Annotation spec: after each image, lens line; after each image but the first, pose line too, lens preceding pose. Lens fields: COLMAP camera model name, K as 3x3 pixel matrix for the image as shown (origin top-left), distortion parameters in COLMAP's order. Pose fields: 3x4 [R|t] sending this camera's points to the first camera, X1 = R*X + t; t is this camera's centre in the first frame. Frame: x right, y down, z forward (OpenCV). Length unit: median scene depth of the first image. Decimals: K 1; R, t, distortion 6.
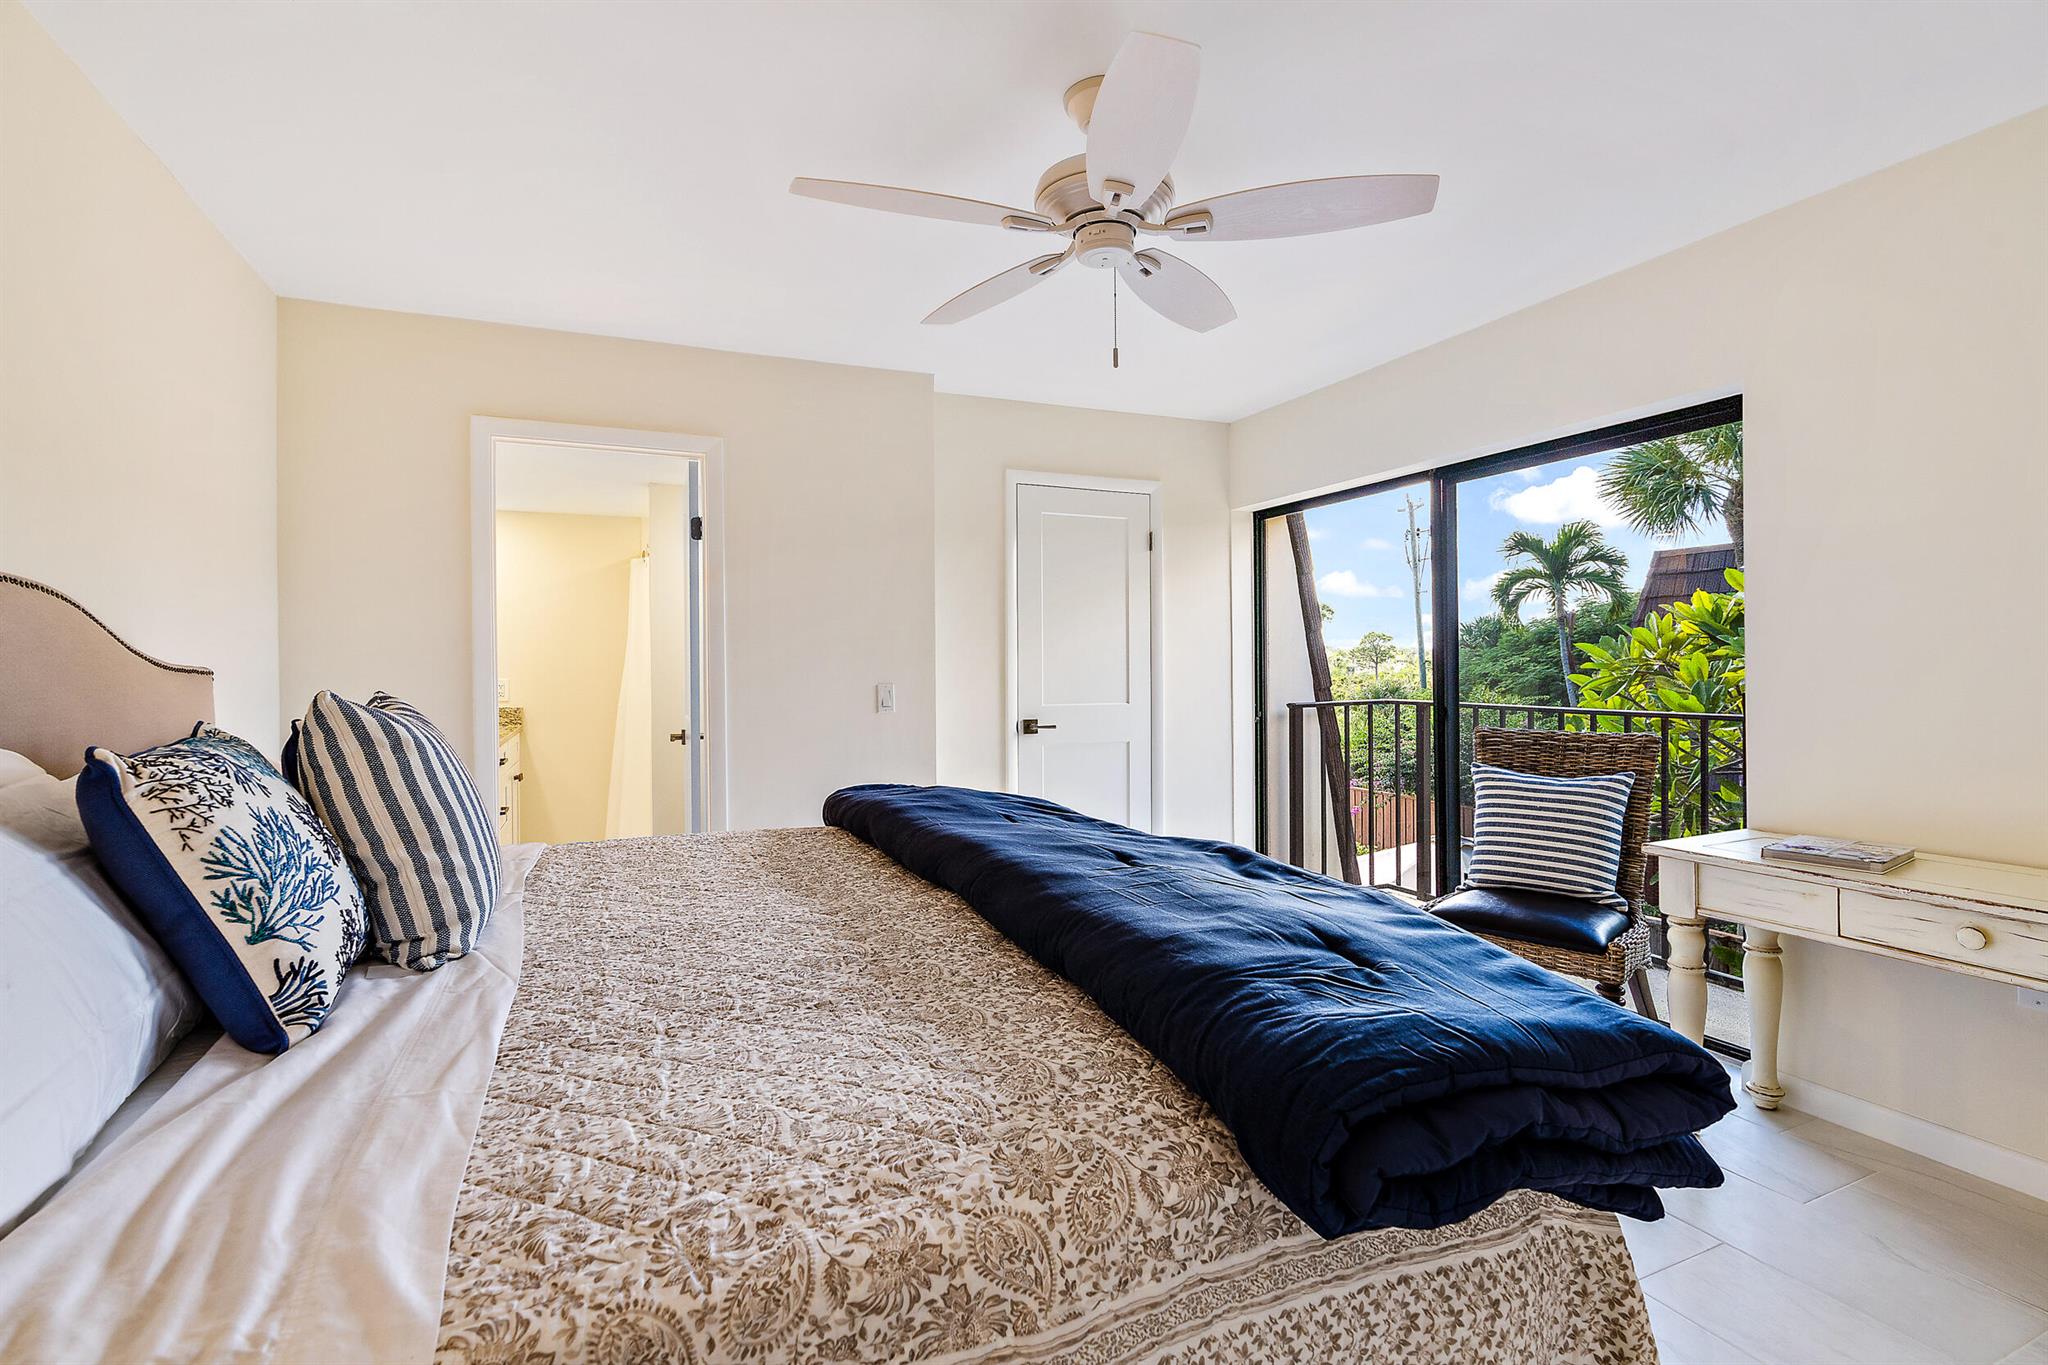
lens RADIAL K [[945.1, 0, 1024.0], [0, 945.1, 682.5], [0, 0, 1]] dist [-0.000697, 0.000439]
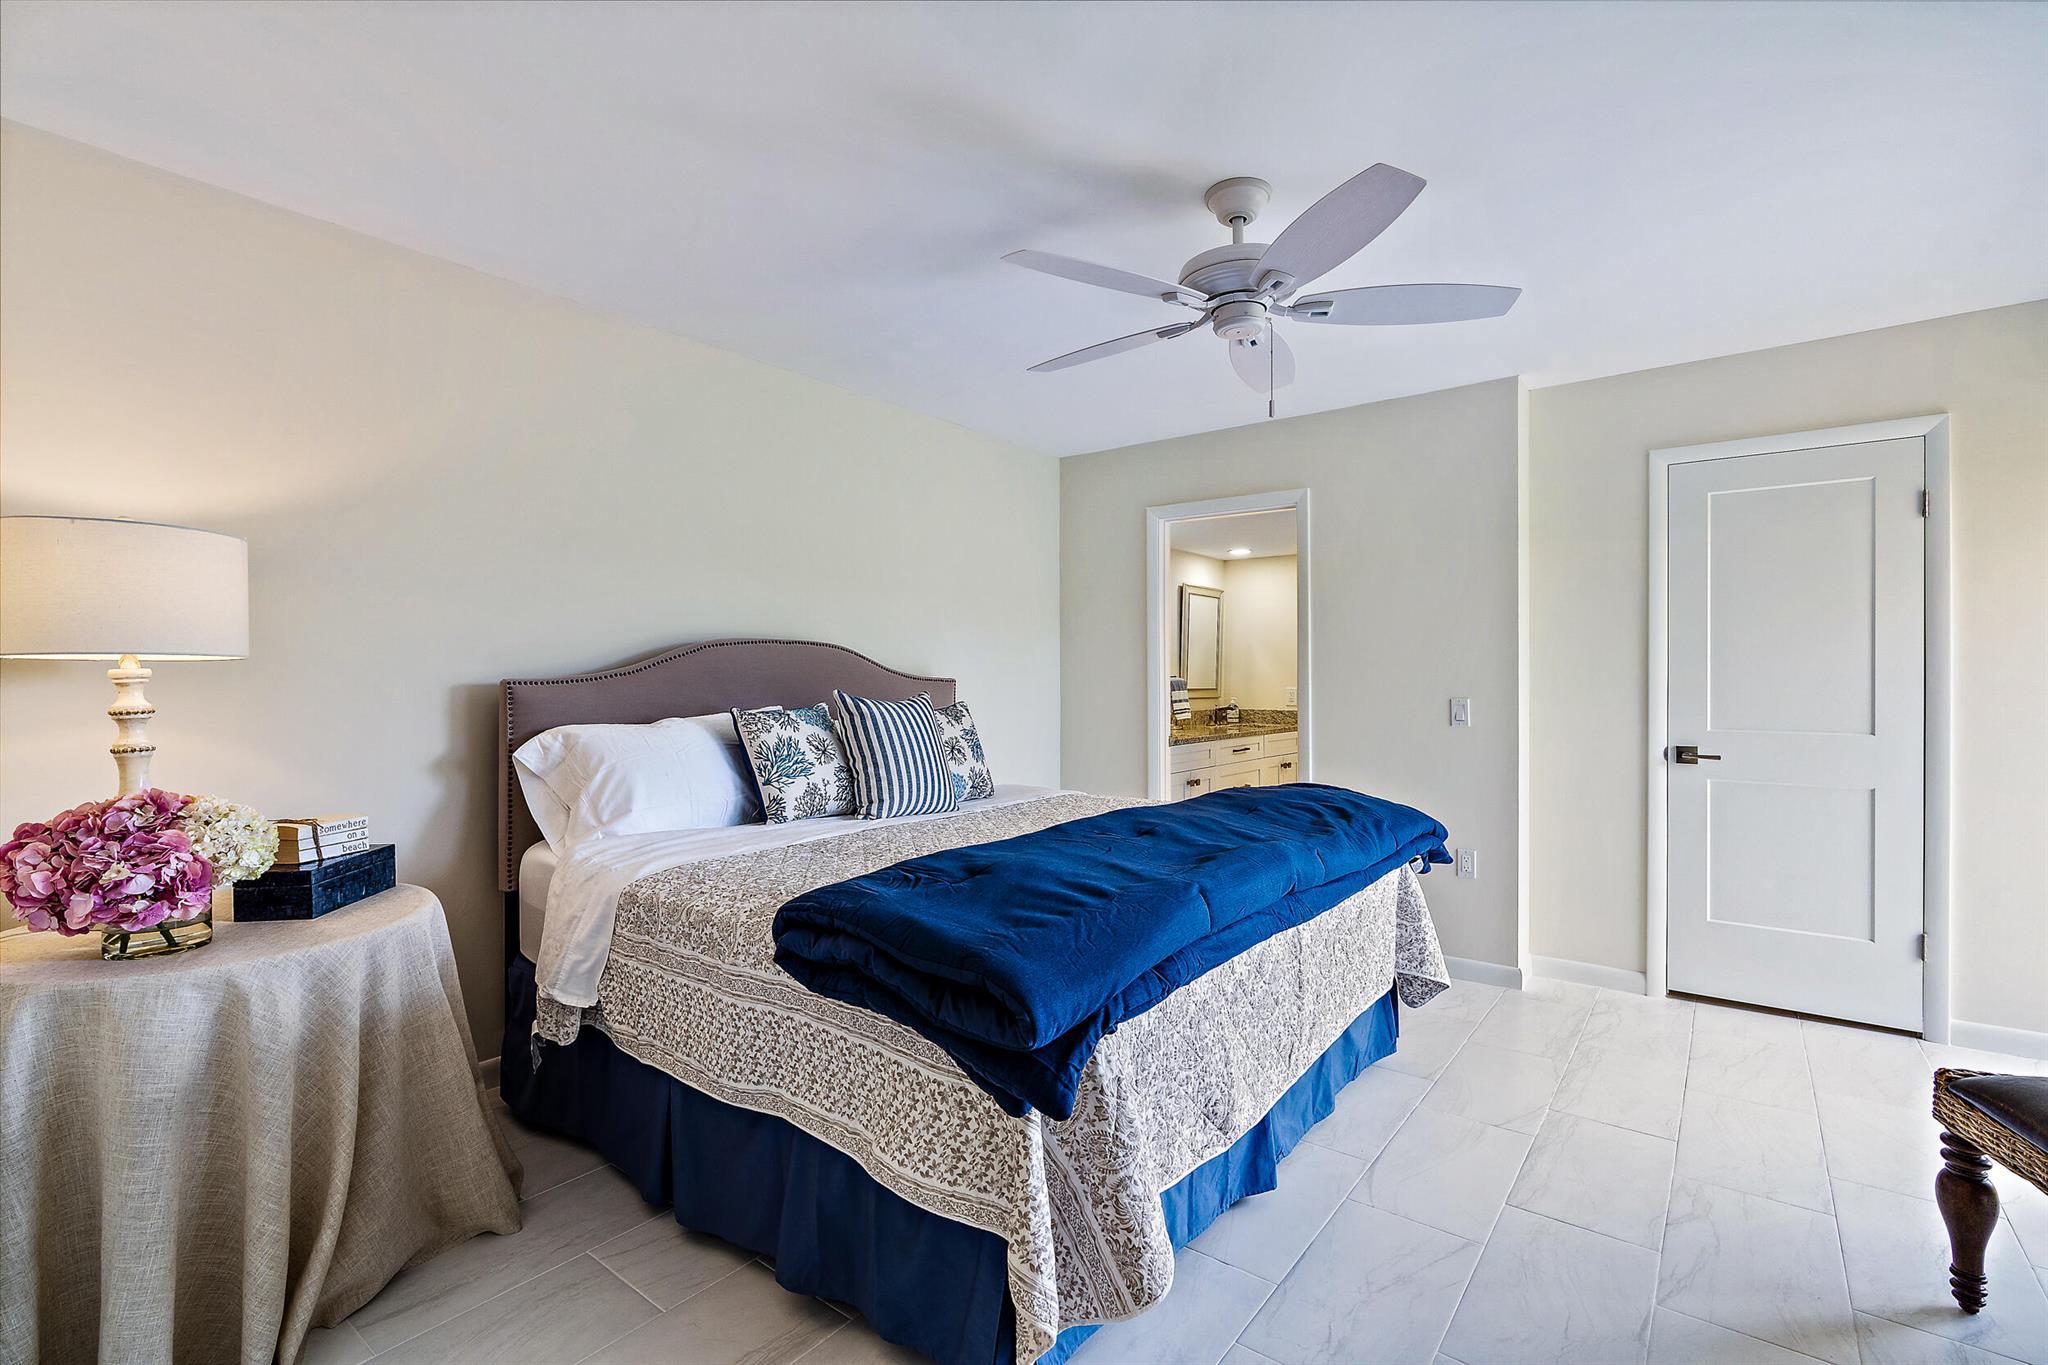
lens RADIAL K [[945.1, 0, 1024.0], [0, 945.1, 682.5], [0, 0, 1]] dist [-0.000697, 0.000439]
pose [[0.473086, 0.012199, -0.880932, 1.813082], [-0.019653, 0.999801, 0.003290, -0.030931], [0.880797, 0.015757, 0.473232, 0.388981]]
